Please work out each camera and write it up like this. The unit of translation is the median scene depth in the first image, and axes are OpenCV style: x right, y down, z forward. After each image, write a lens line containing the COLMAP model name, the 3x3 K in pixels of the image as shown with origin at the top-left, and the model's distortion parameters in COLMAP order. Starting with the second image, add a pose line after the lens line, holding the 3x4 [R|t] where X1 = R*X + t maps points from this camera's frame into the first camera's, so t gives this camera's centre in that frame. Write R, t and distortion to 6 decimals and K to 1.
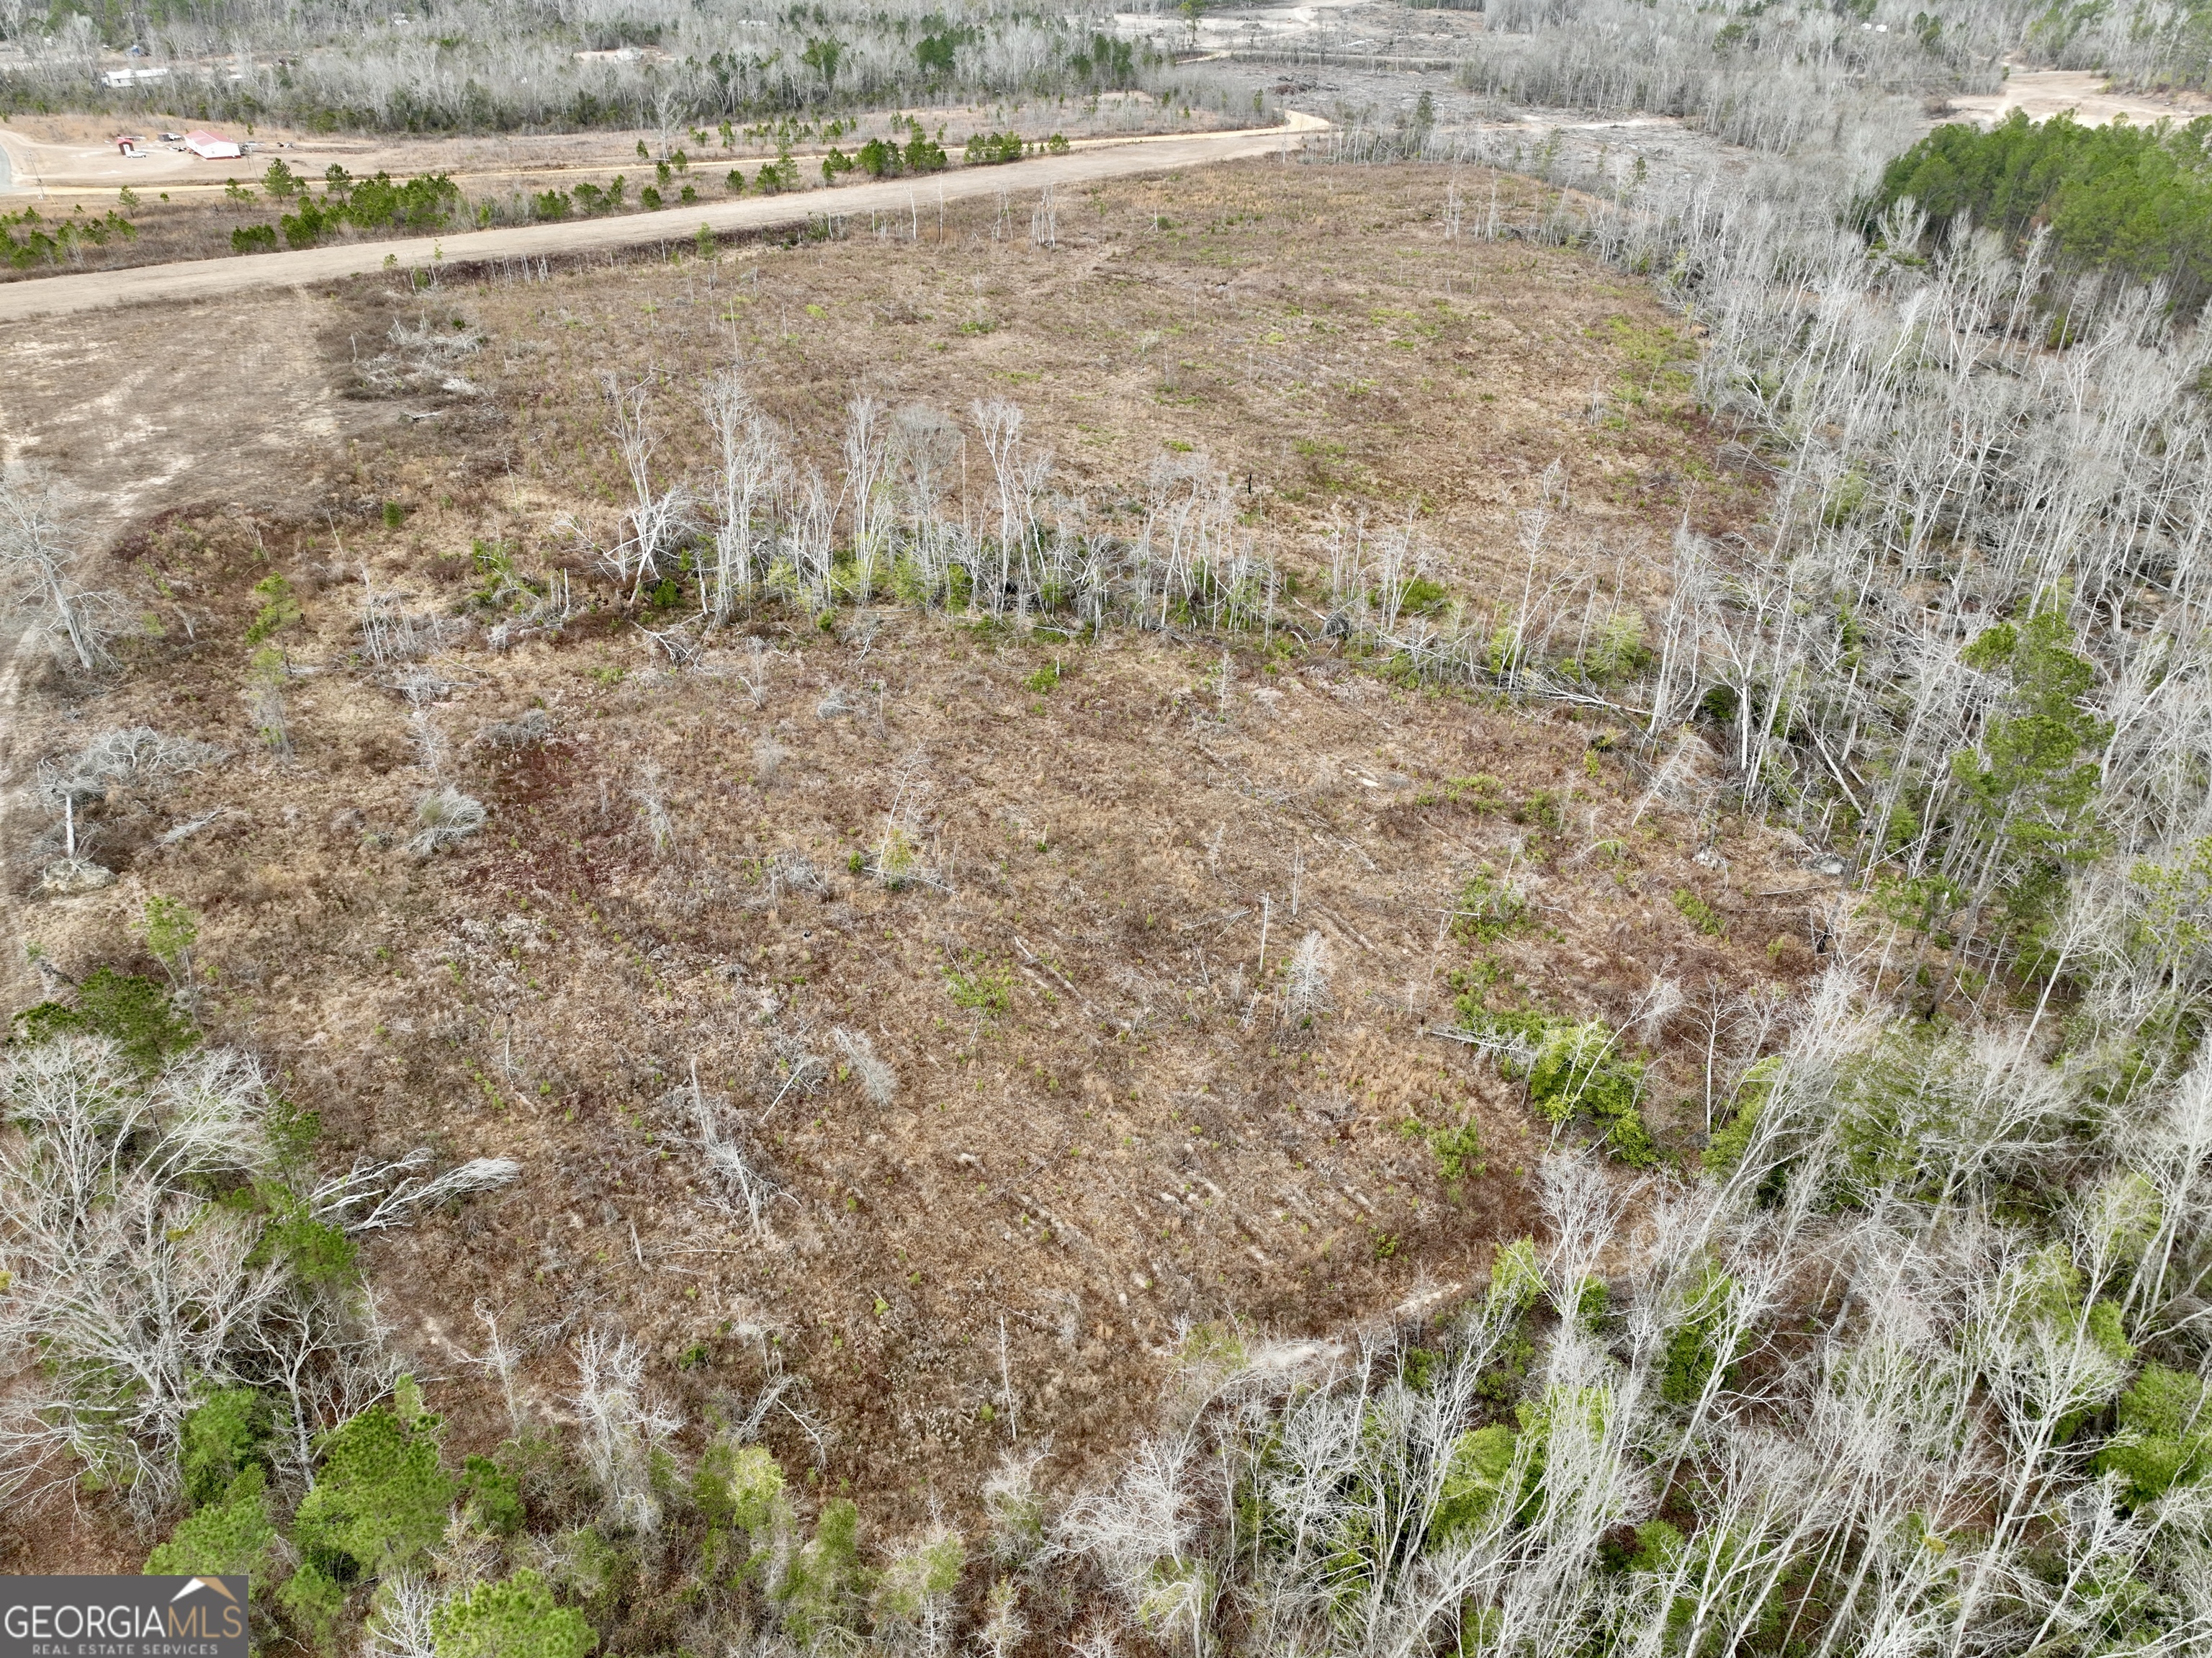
lens RADIAL K [[1573.7, 0, 1106.0], [0, 1573.7, 829.0], [0, 0, 1]] dist [-0.002354, 0.024064]
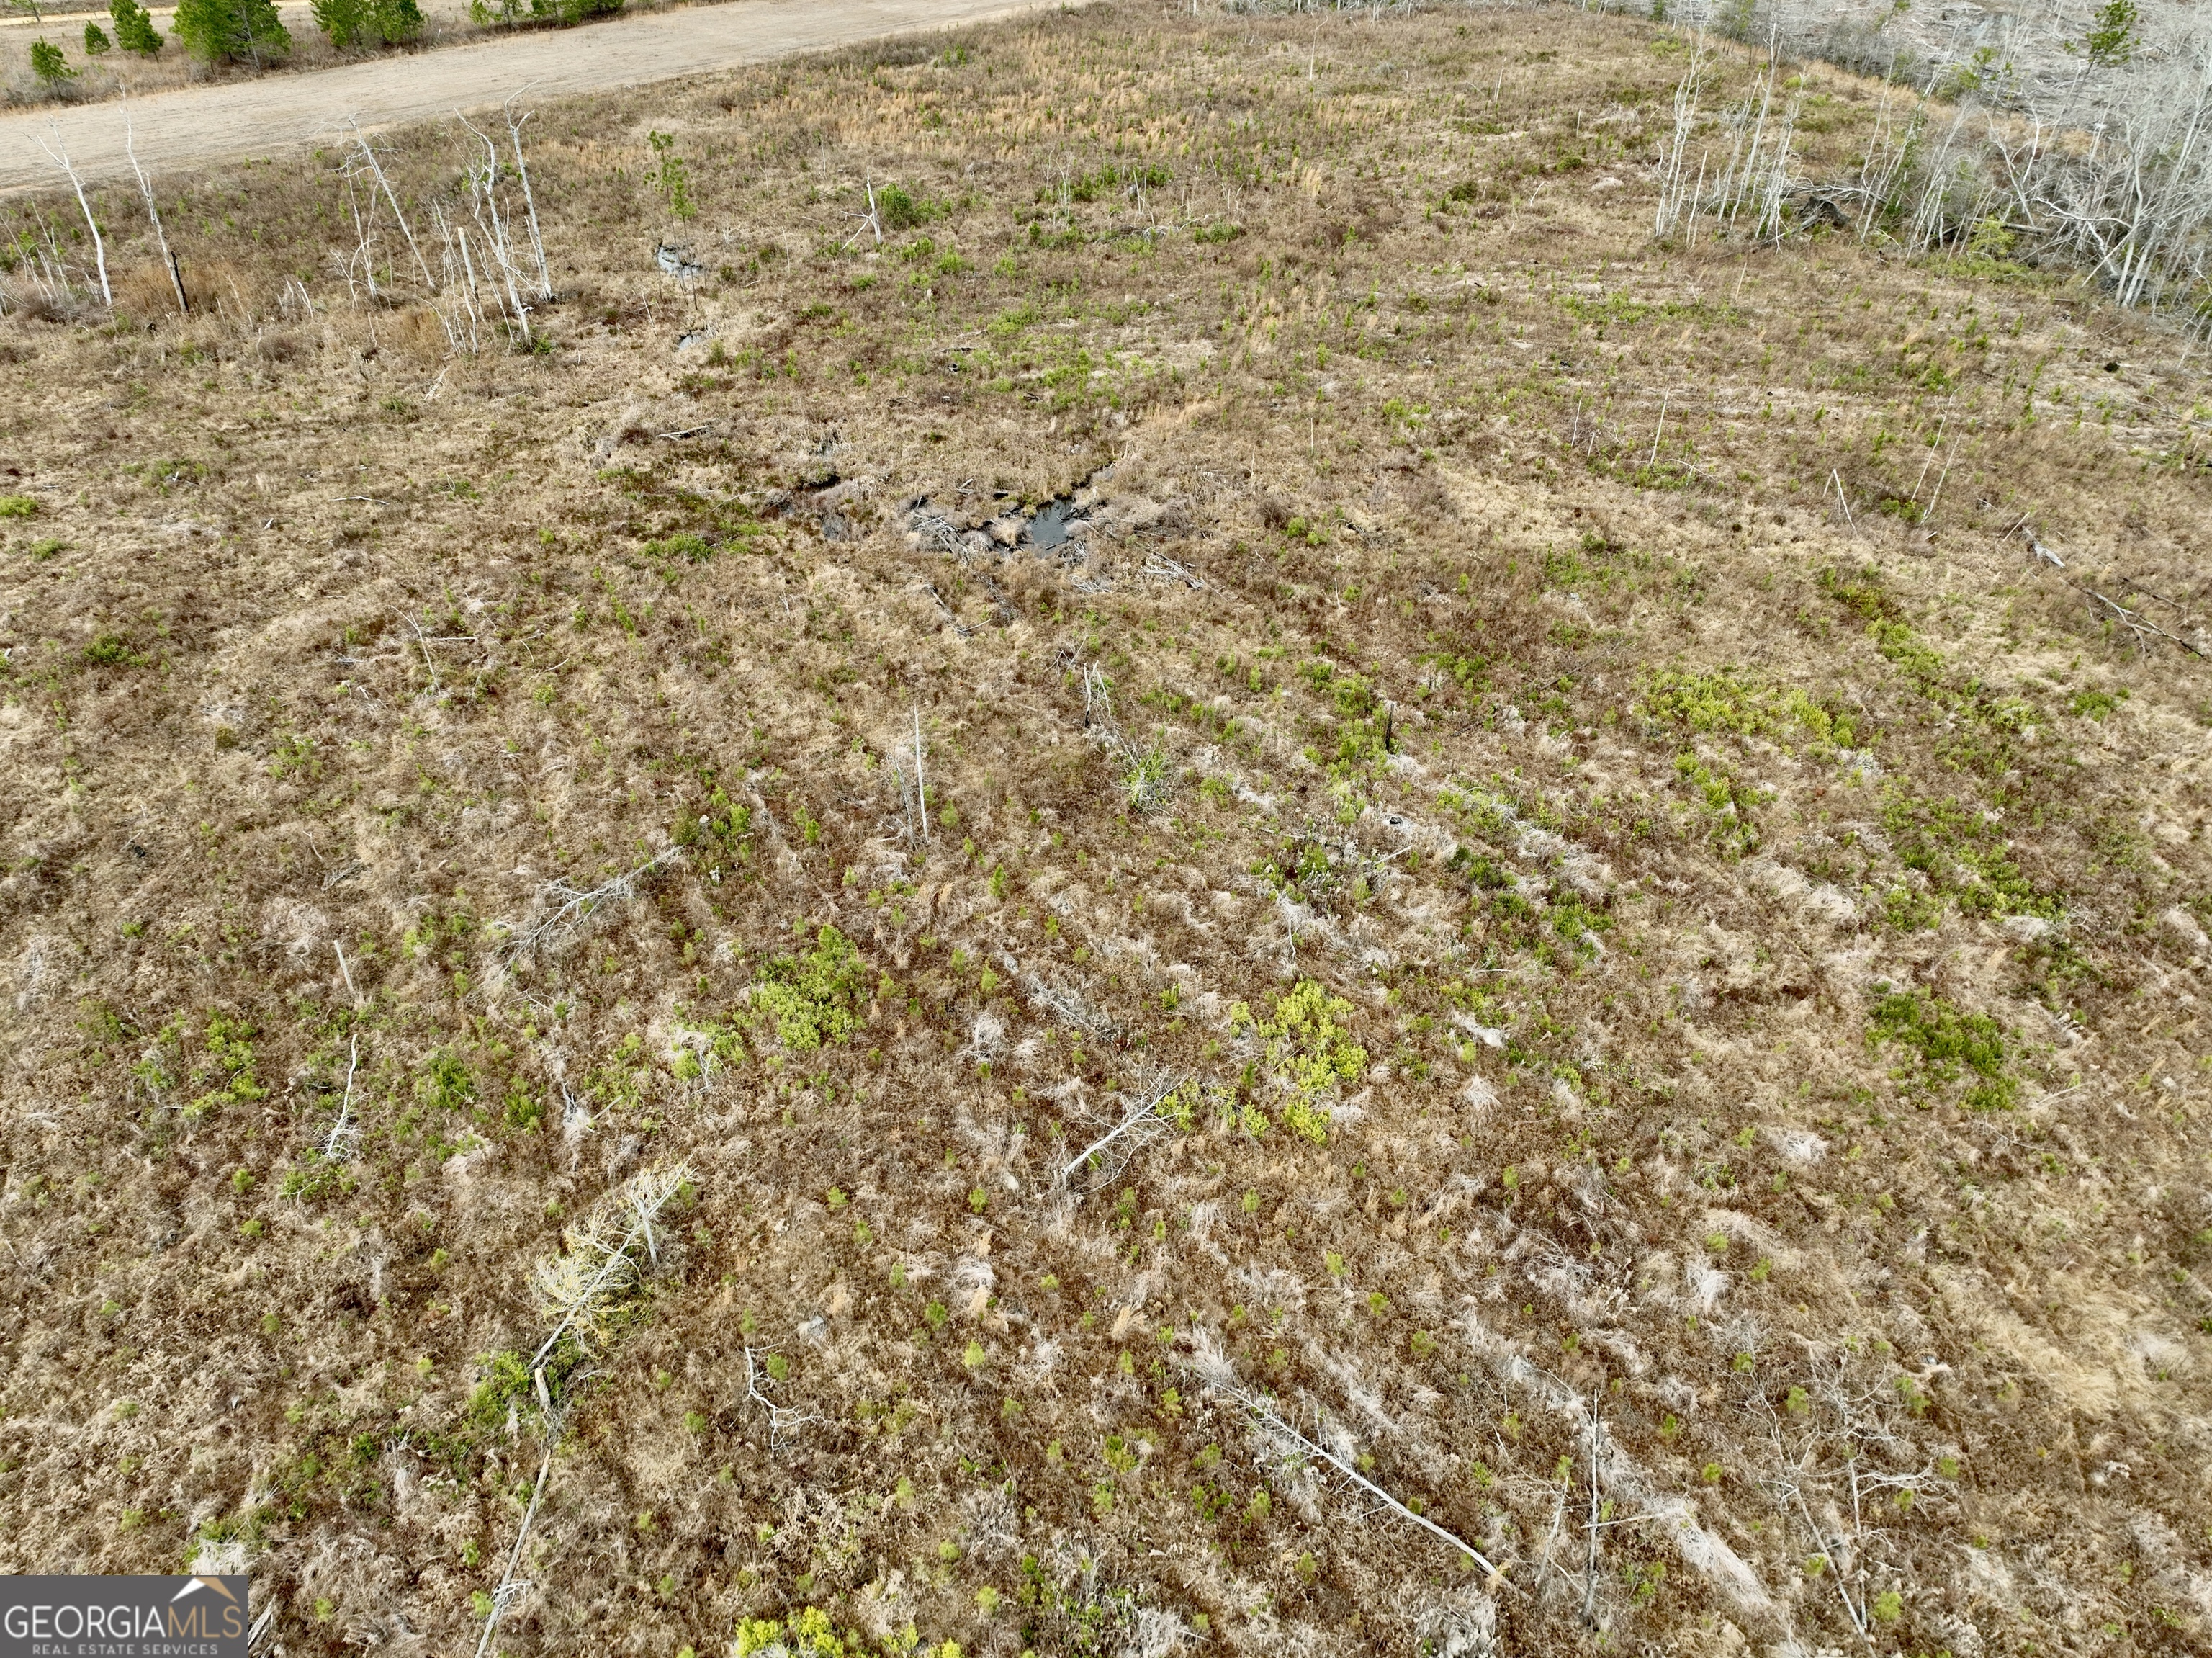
lens RADIAL K [[1573.7, 0, 1106.0], [0, 1573.7, 829.0], [0, 0, 1]] dist [-0.002354, 0.024064]
pose [[0.996673, -0.049740, 0.064573, 0.050177], [0.043533, 0.994600, 0.094216, -0.256862], [-0.068911, -0.091091, 0.993455, 0.581824]]
